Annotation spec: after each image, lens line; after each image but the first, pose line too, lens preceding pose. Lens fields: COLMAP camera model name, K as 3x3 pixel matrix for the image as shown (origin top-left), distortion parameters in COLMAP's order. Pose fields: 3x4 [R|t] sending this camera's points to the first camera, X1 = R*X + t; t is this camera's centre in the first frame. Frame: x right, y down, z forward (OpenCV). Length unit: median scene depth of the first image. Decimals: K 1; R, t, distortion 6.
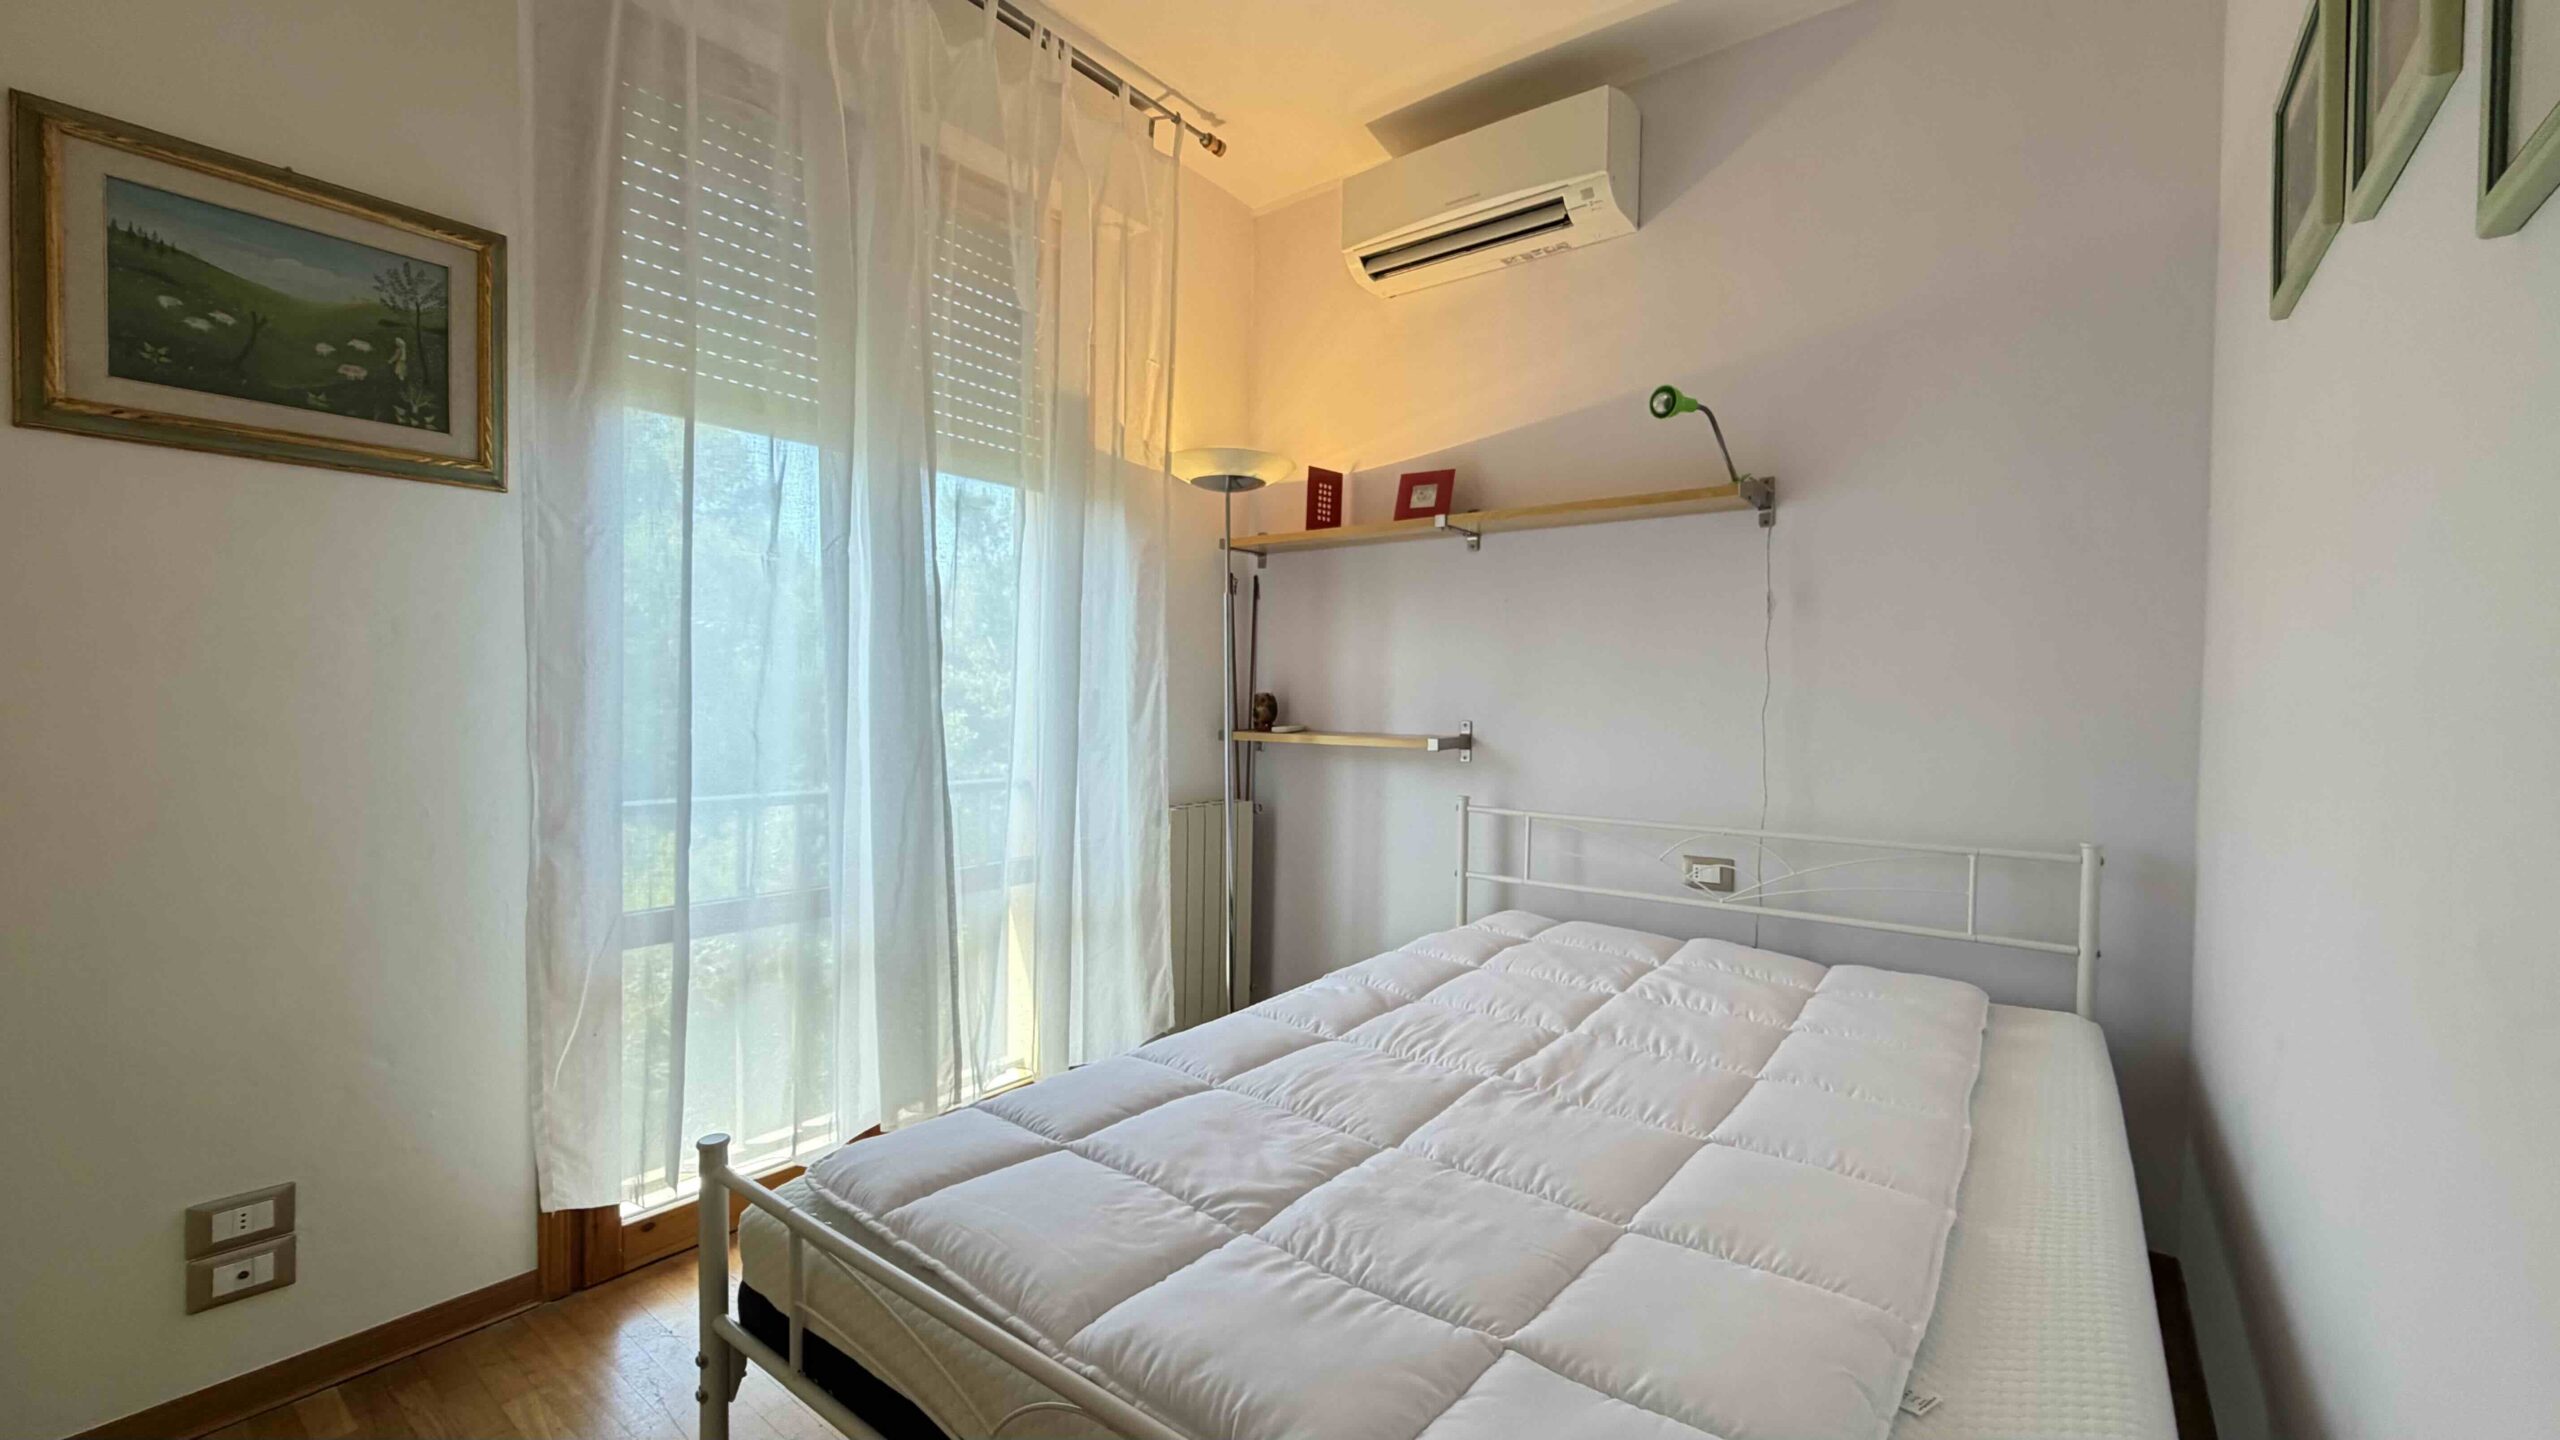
lens RADIAL K [[1018.8, 0, 1272.1], [0, 1018.8, 716.8], [0, 0, 1]] dist [-0.002312, 0.001306]
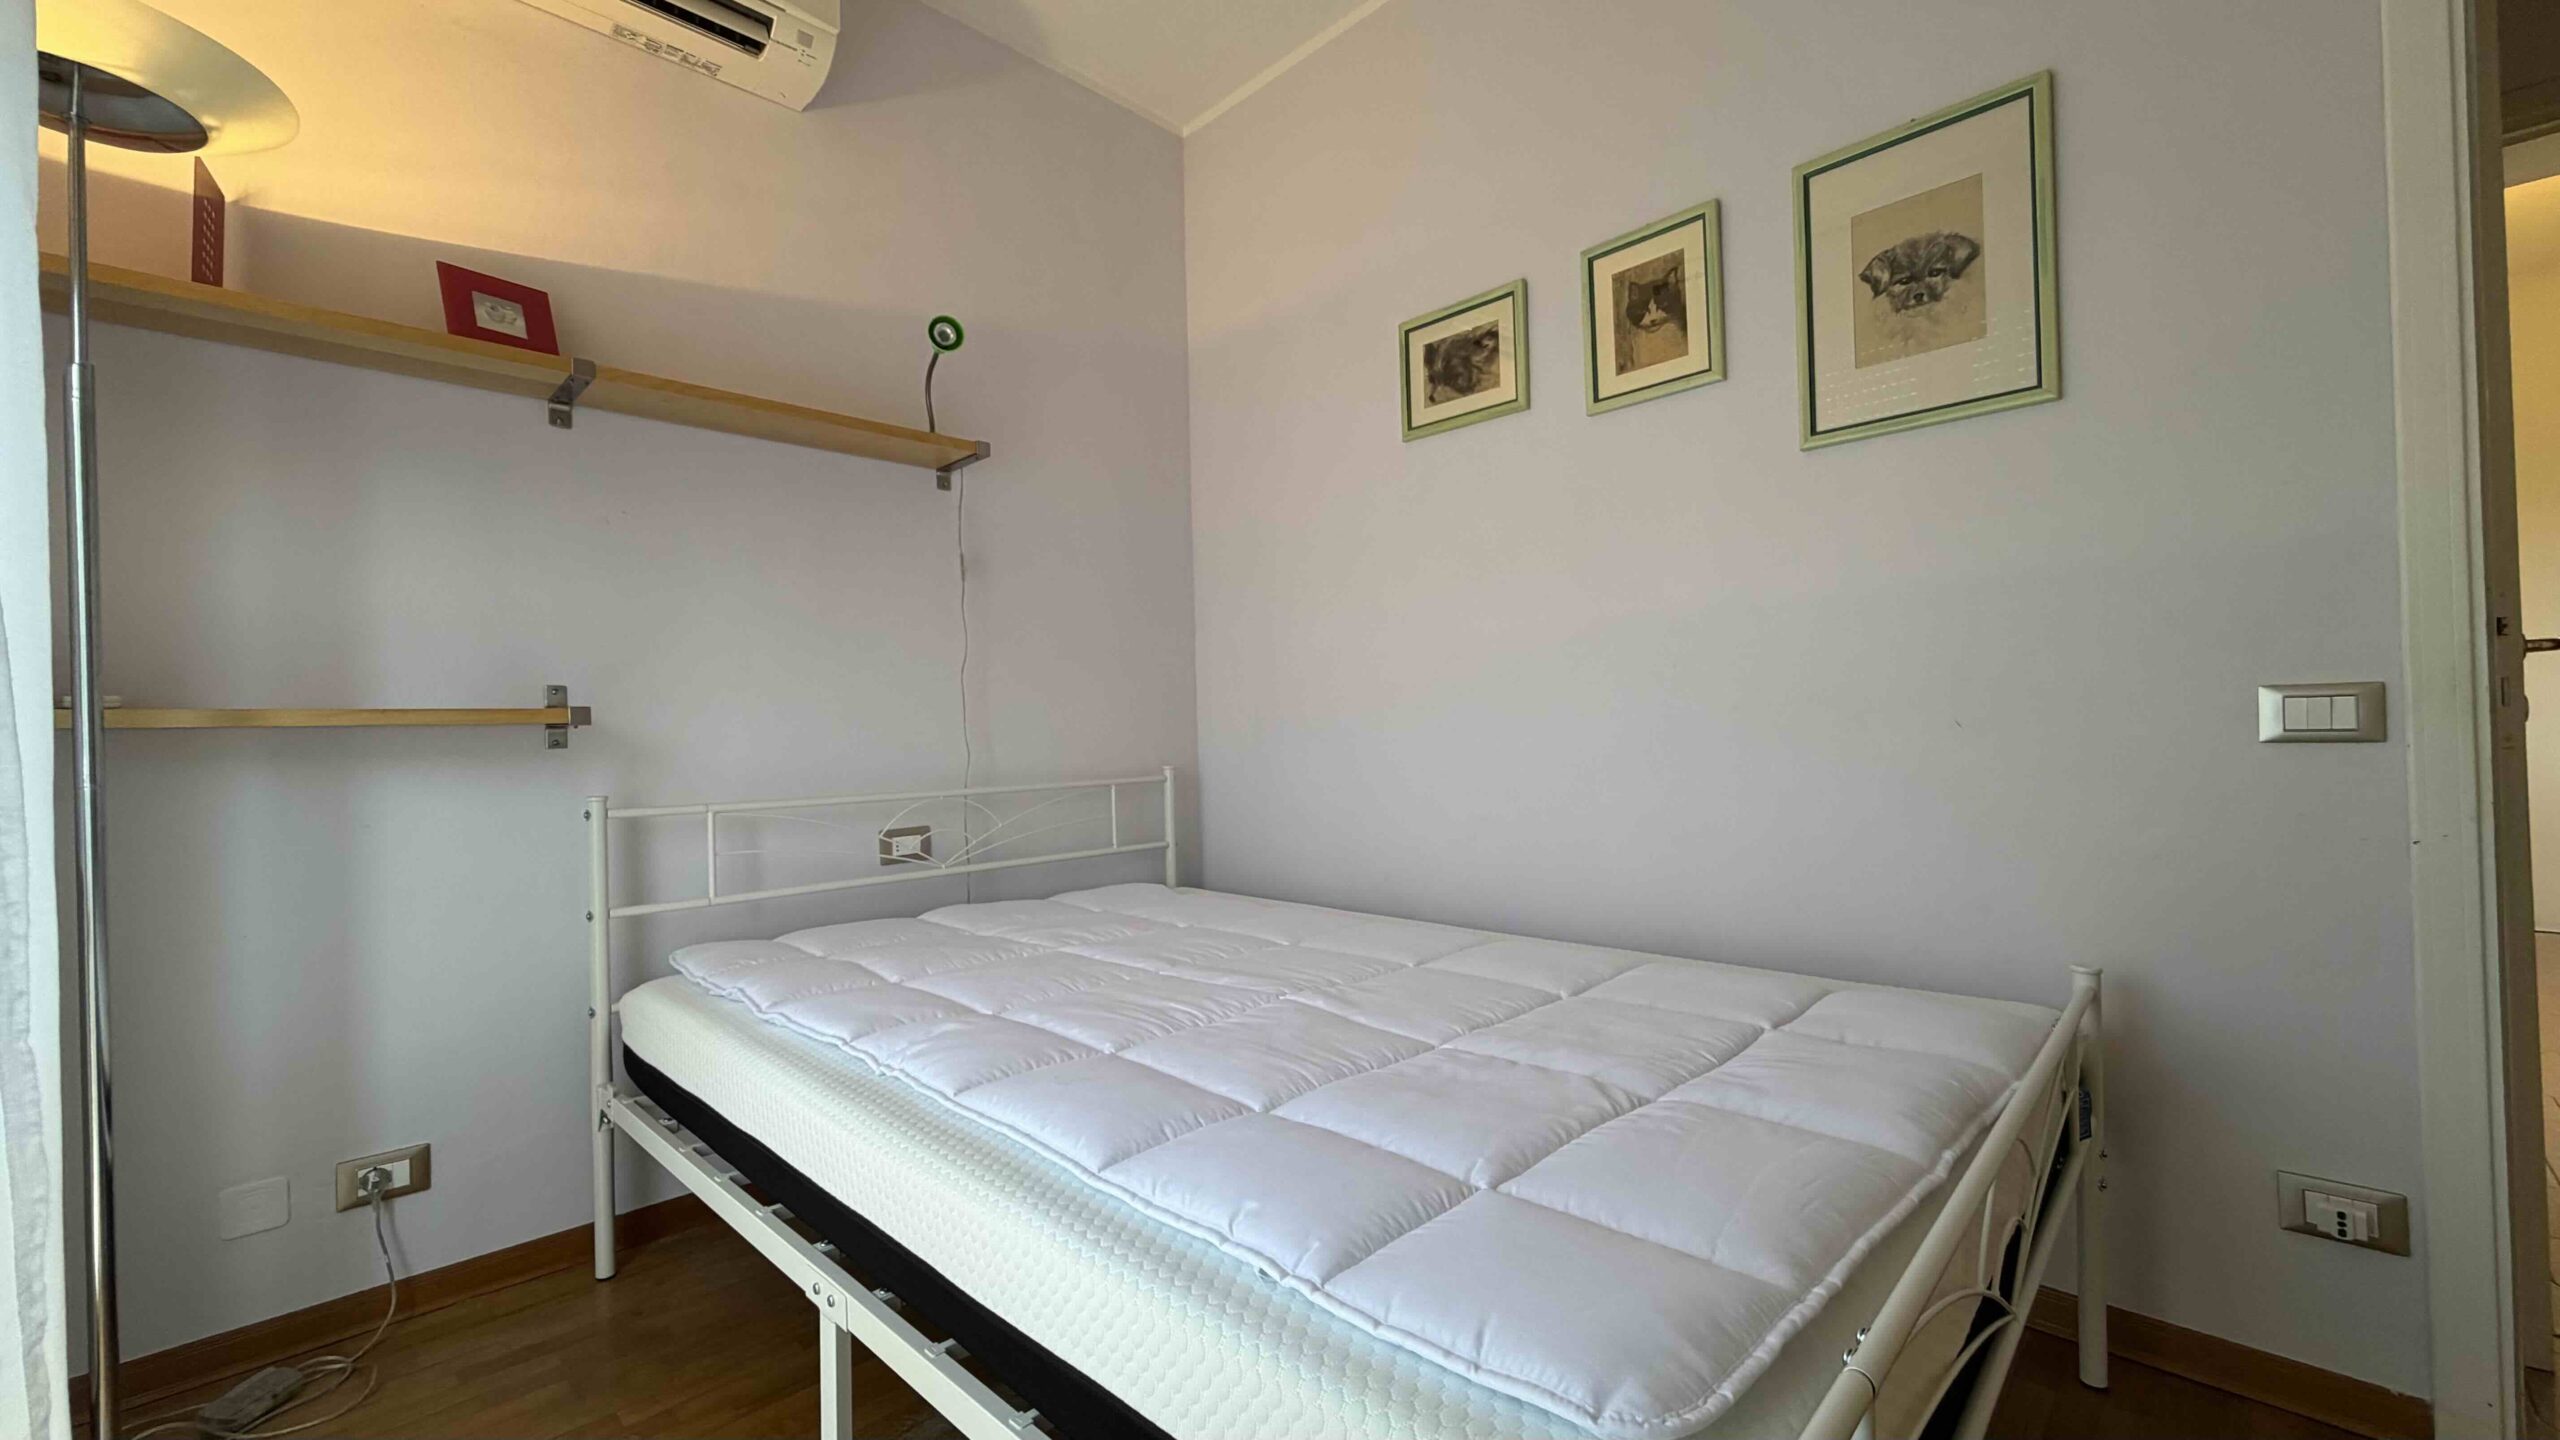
lens RADIAL K [[1018.8, 0, 1272.4], [0, 1018.8, 721.3], [0, 0, 1]] dist [-0.002312, 0.001306]
pose [[0.127175, -0.004386, 0.991871, -0.429057], [0.041802, 0.999125, -0.000941, 0.051619], [-0.990999, 0.041581, 0.127247, 0.501687]]
